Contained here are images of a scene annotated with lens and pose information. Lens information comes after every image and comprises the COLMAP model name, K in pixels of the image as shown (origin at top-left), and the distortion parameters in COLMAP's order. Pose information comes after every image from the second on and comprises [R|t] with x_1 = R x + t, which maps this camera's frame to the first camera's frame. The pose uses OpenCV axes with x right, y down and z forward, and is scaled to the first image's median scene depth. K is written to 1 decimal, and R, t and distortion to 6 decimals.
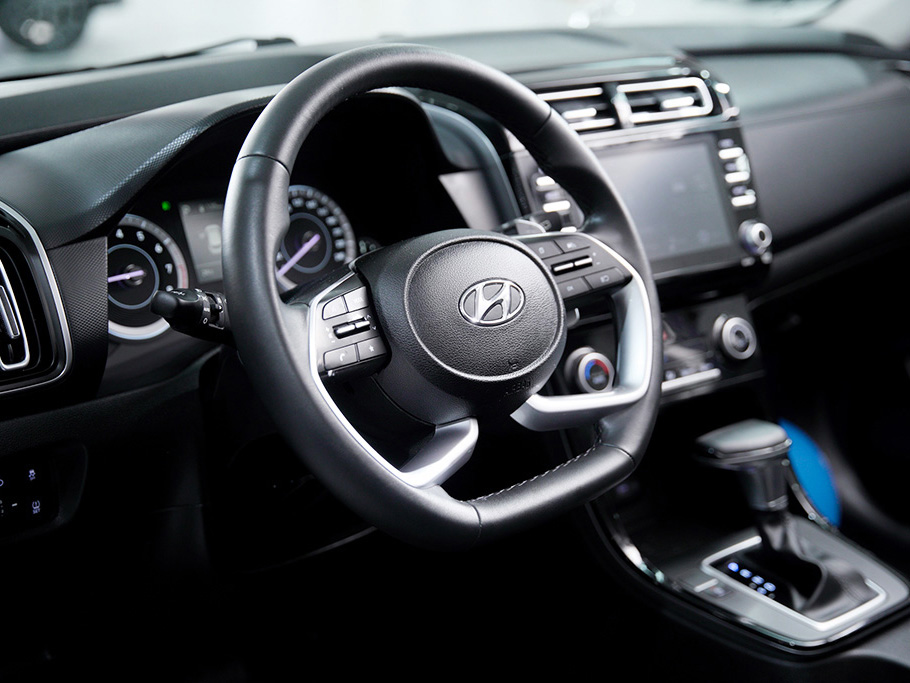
lens RADIAL K [[1296.7, 0, 455.0], [0, 1296.7, 341.5], [0, 0, 1]] dist [0.001564, -0.014585]
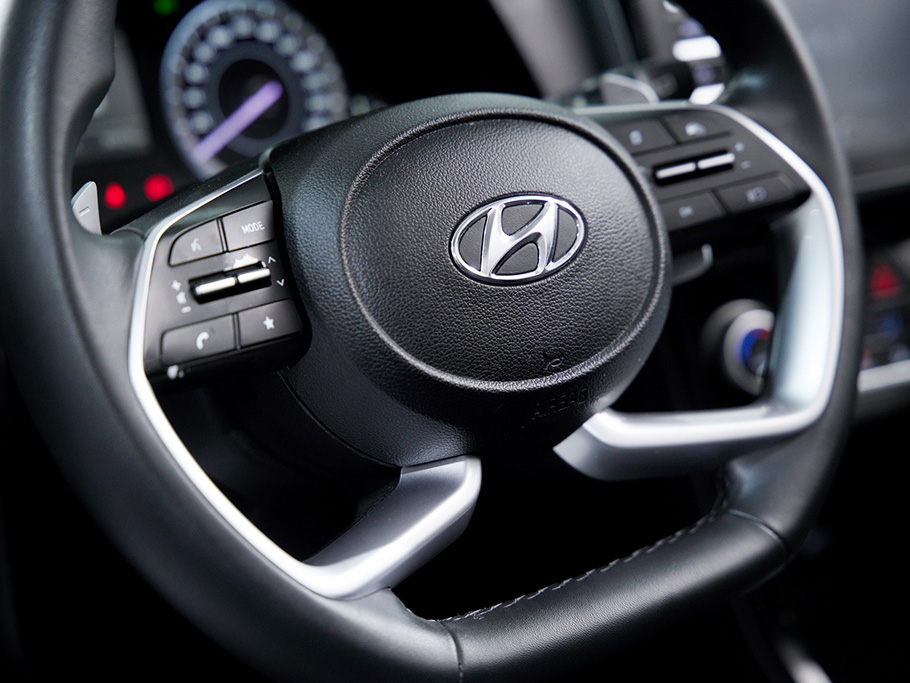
lens RADIAL K [[1899.2, 0, 455.0], [0, 1899.2, 341.5], [0, 0, 1]] dist [0.070679, -0.185480]
pose [[0.993677, 0.045797, -0.102514, 0.082780], [-0.039423, 0.997212, 0.063357, -0.036059], [0.105130, -0.058915, 0.992712, 0.231227]]
